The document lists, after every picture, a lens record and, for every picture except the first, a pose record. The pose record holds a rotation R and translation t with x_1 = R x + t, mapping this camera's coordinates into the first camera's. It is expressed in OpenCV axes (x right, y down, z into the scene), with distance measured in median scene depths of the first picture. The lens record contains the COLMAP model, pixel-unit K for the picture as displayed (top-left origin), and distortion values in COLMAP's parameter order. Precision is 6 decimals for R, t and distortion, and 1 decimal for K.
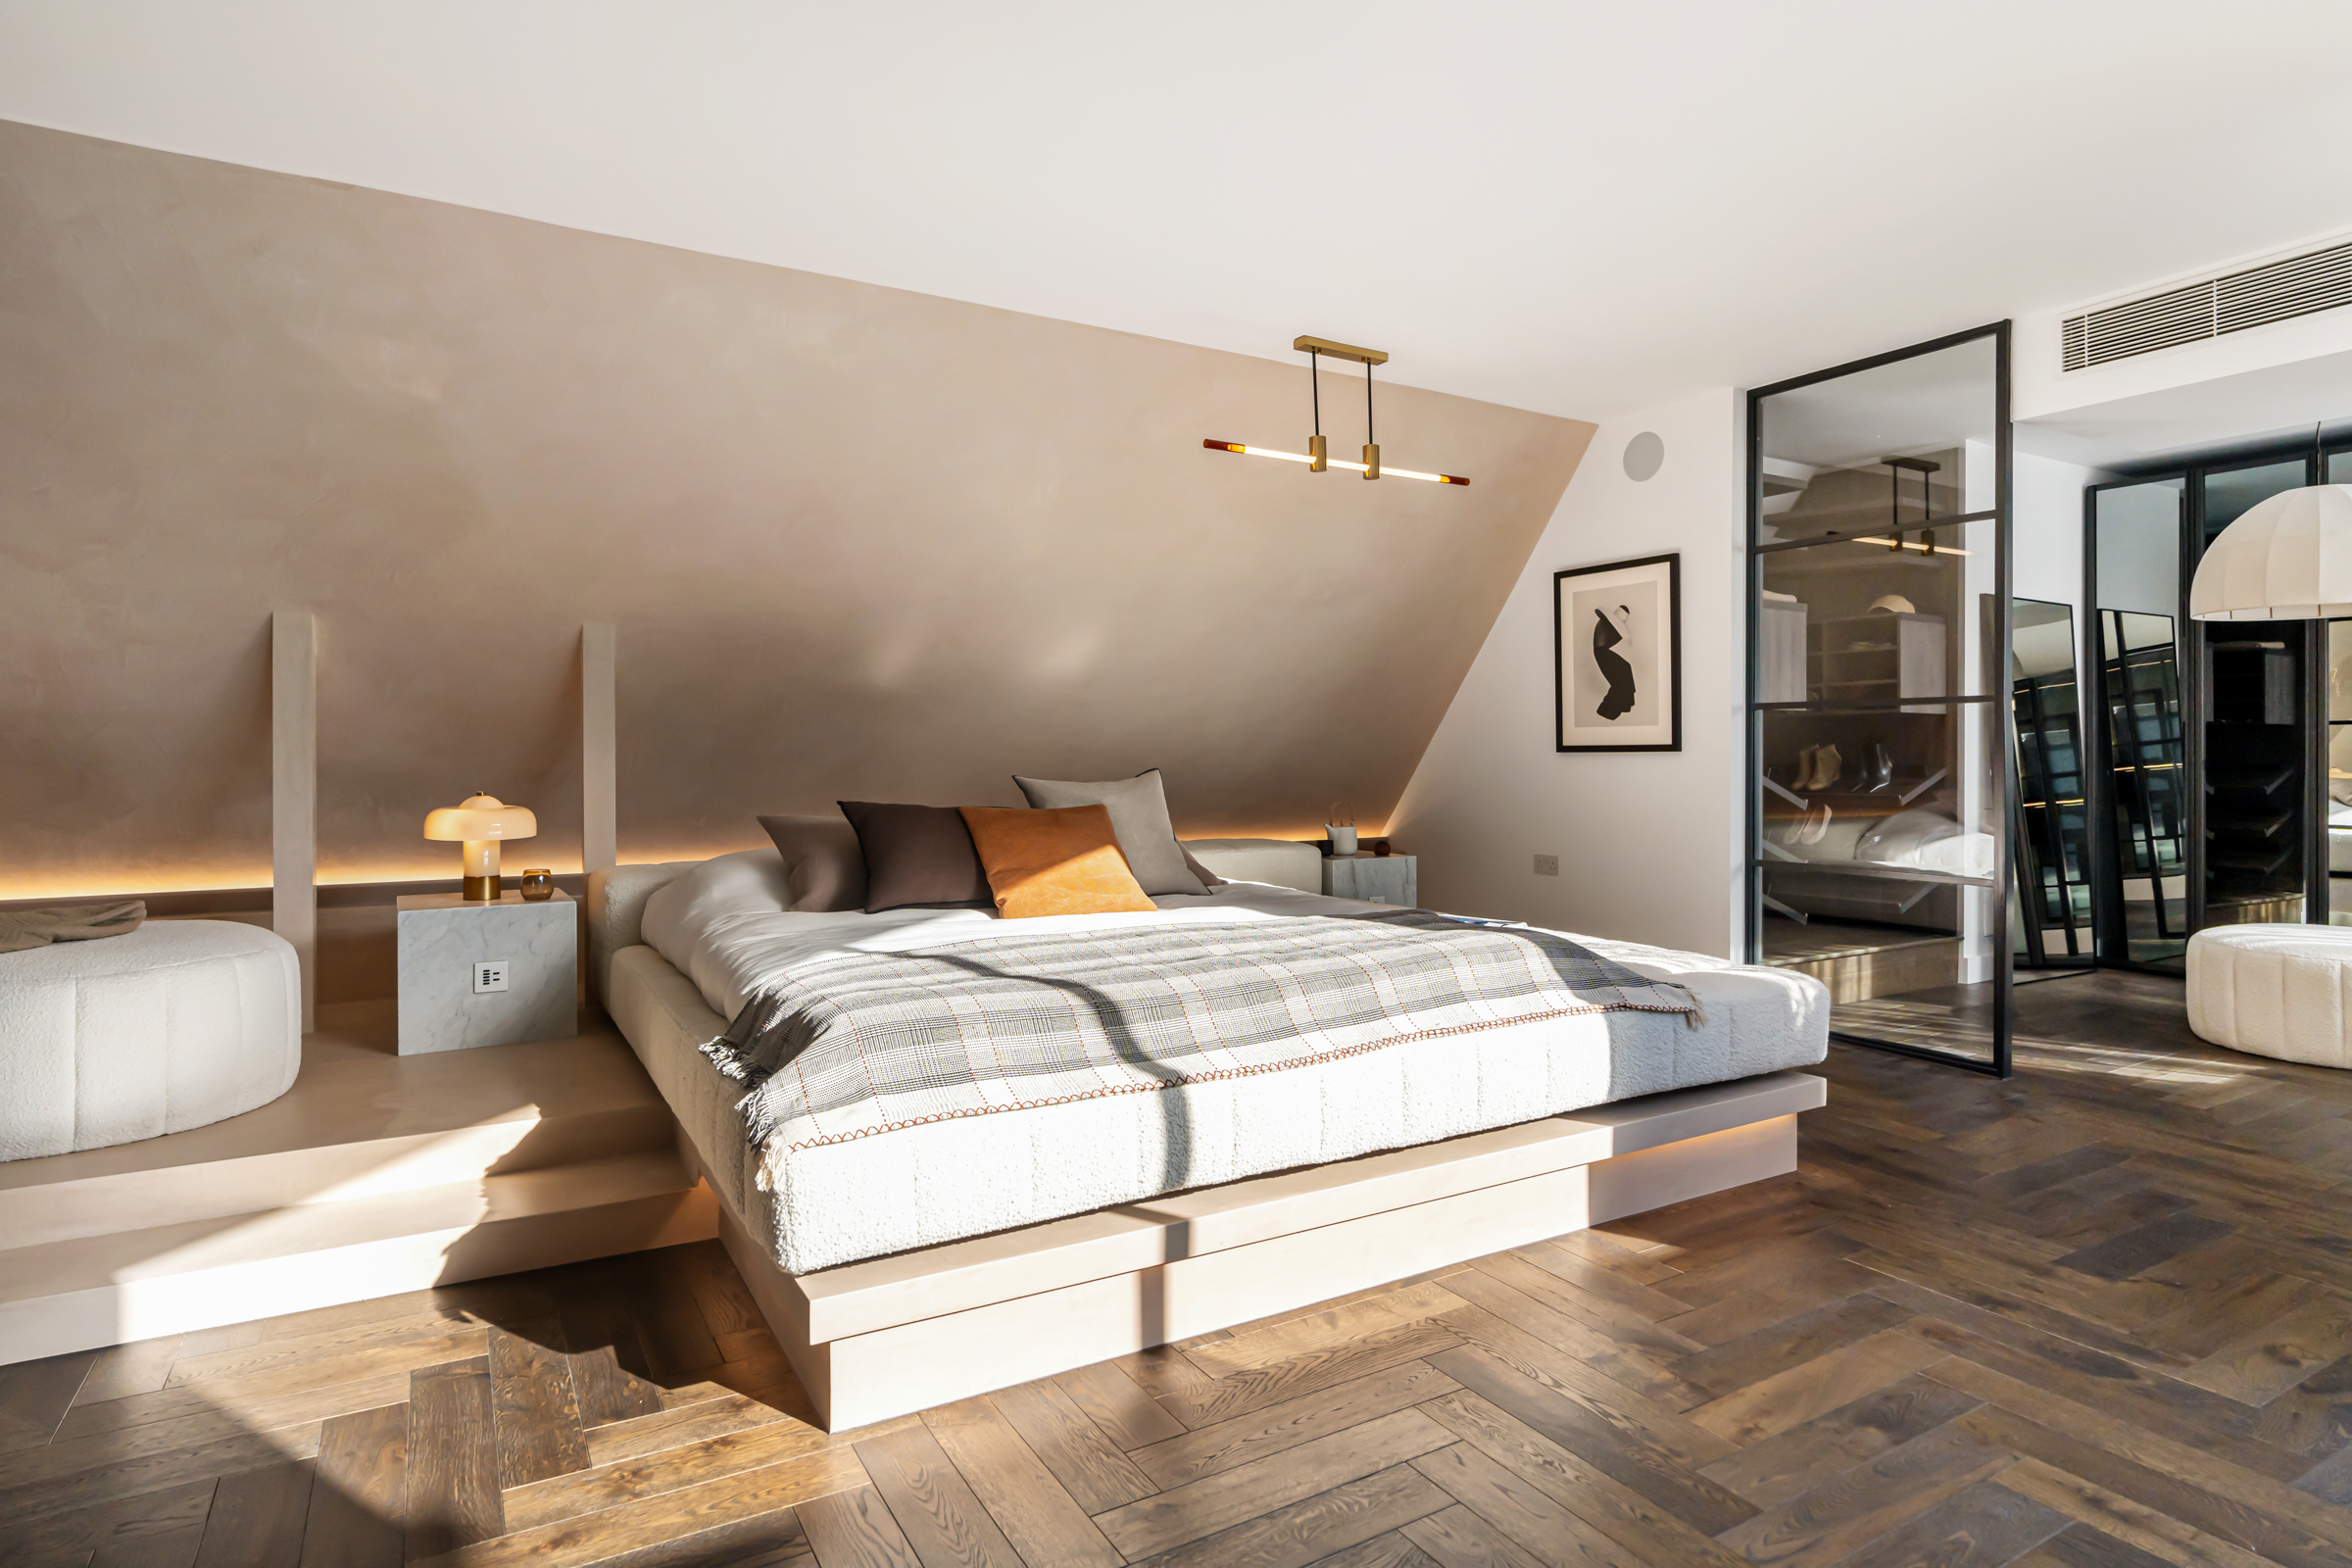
lens RADIAL K [[1273.4, 0, 1176.0], [0, 1273.4, 771.1], [0, 0, 1]] dist [0.001365, 0.000079]
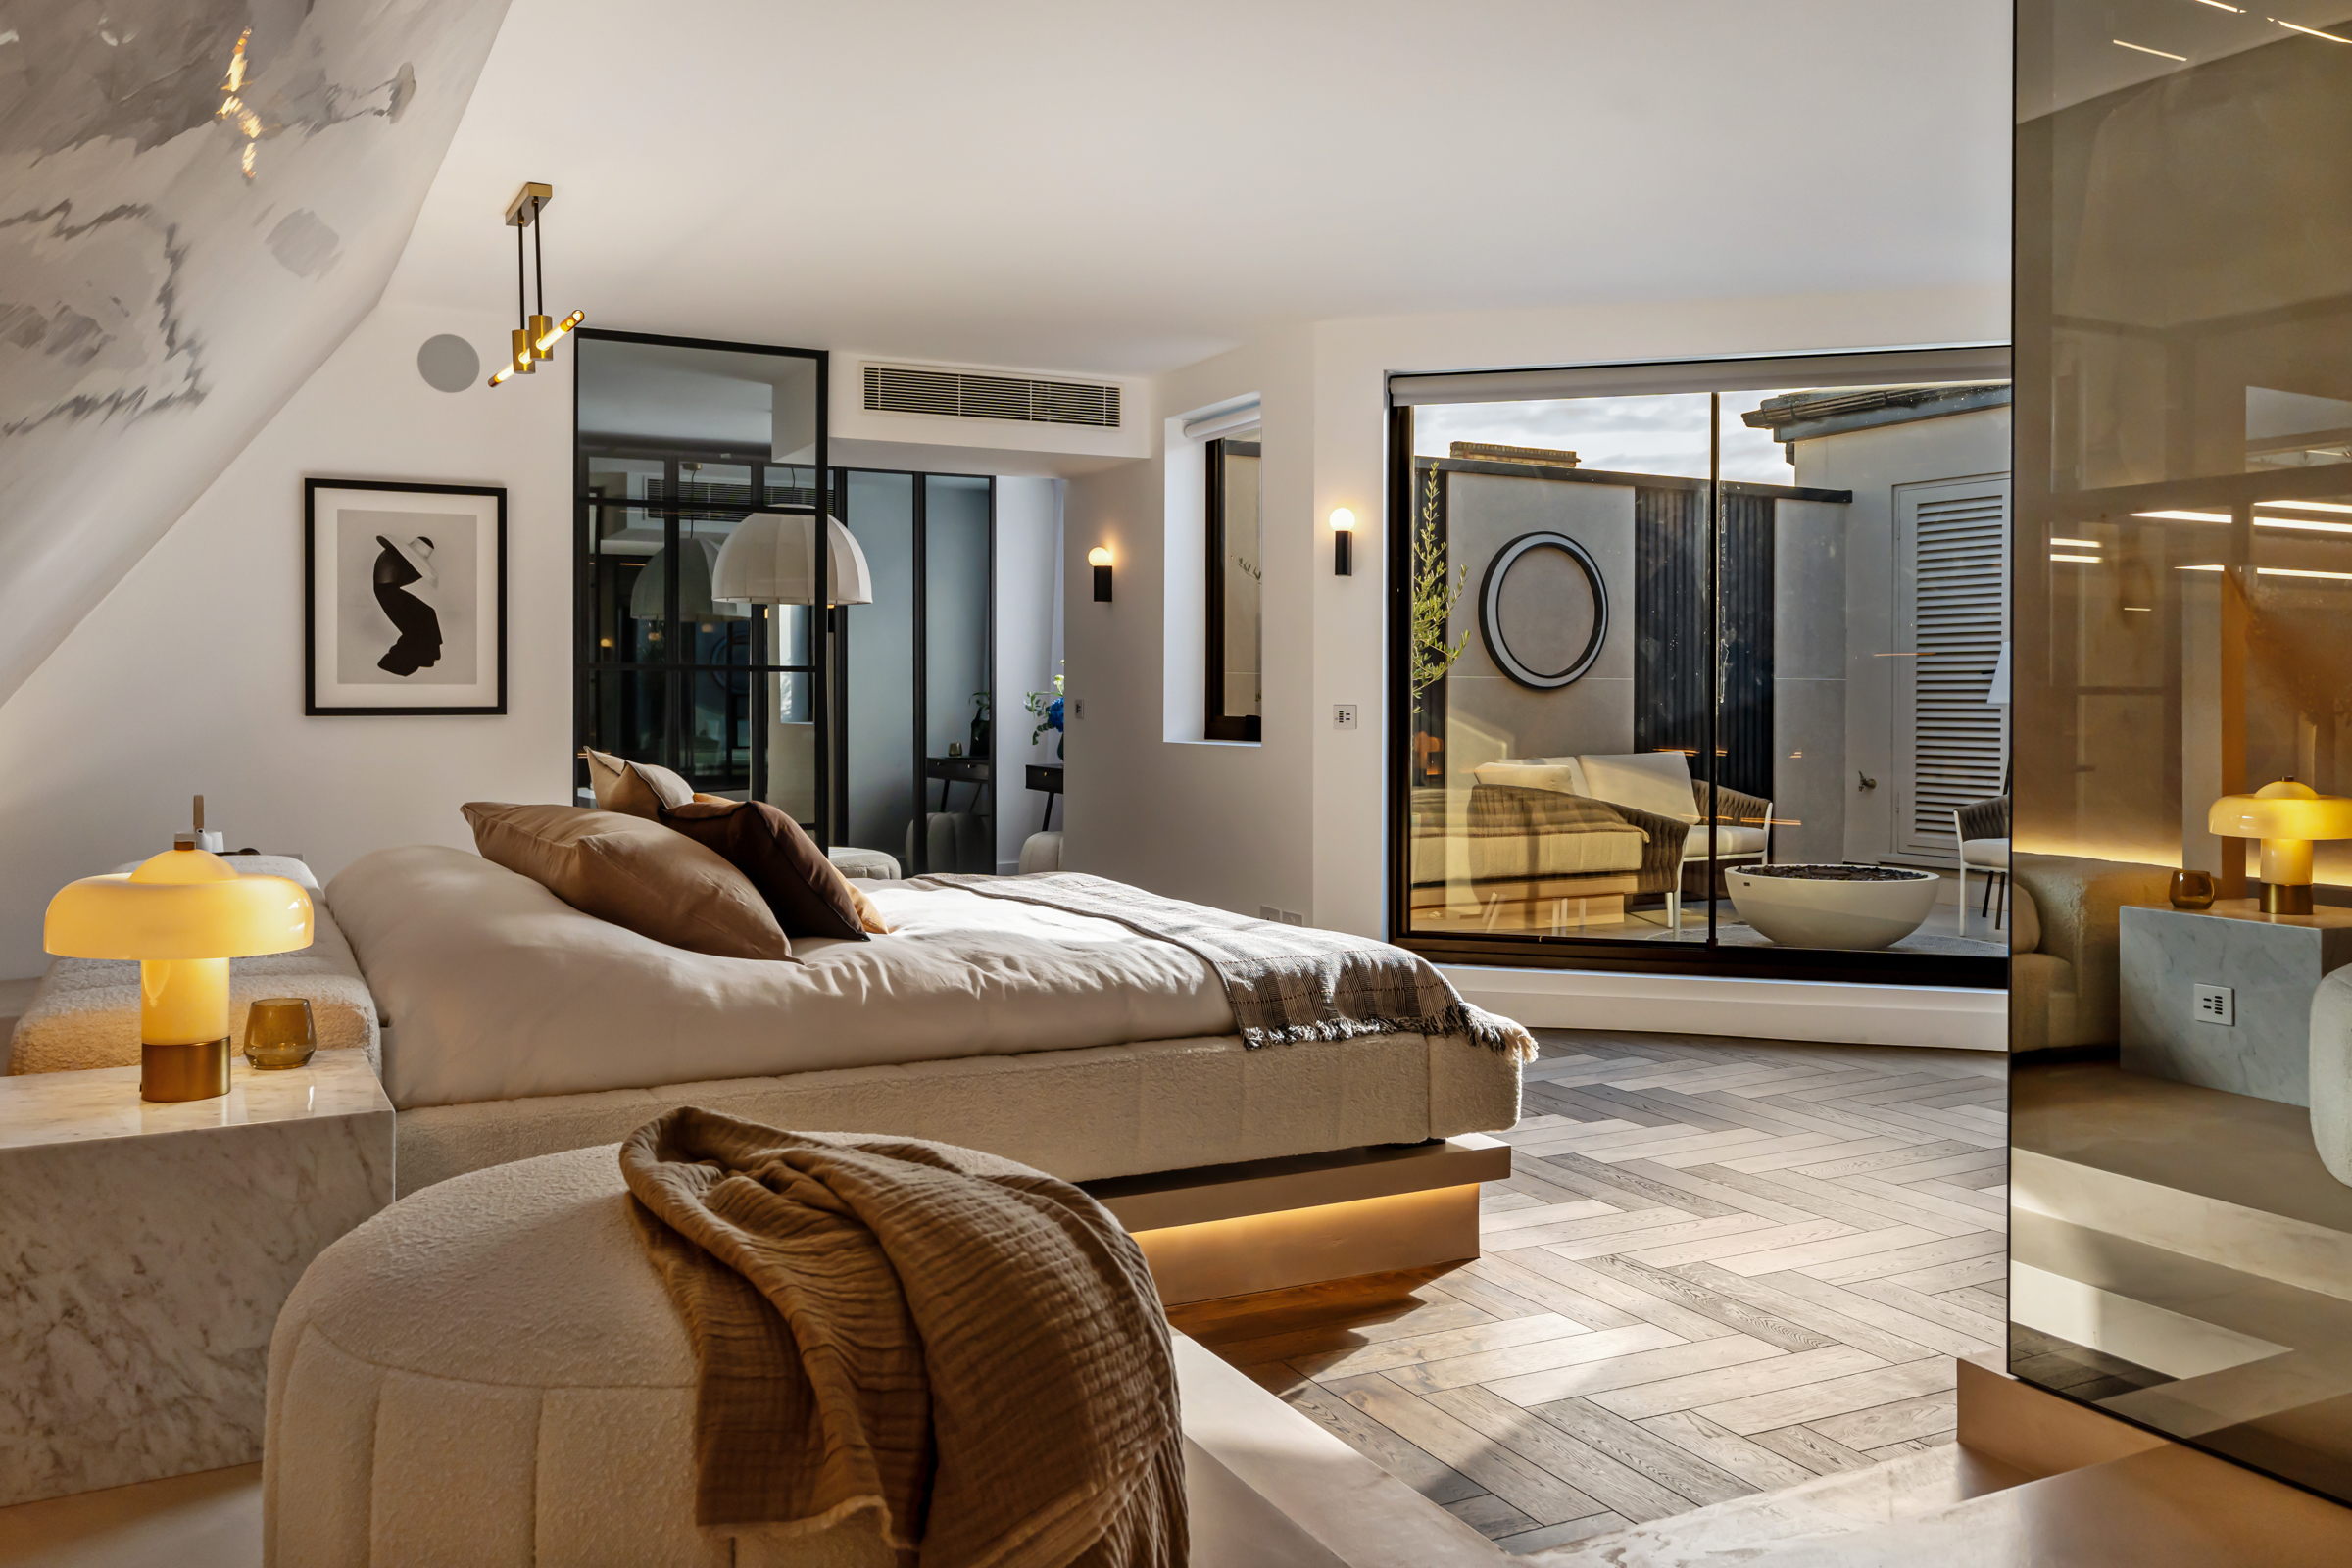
lens RADIAL K [[1839.7, 0, 1174.5], [0, 1839.7, 774.2], [0, 0, 1]] dist [-0.004237, -0.001159]
pose [[0.060547, -0.029297, 0.997735, -0.814102], [0.017909, 0.999440, 0.028261, -0.001803], [-0.998005, 0.016157, 0.061038, 0.447960]]
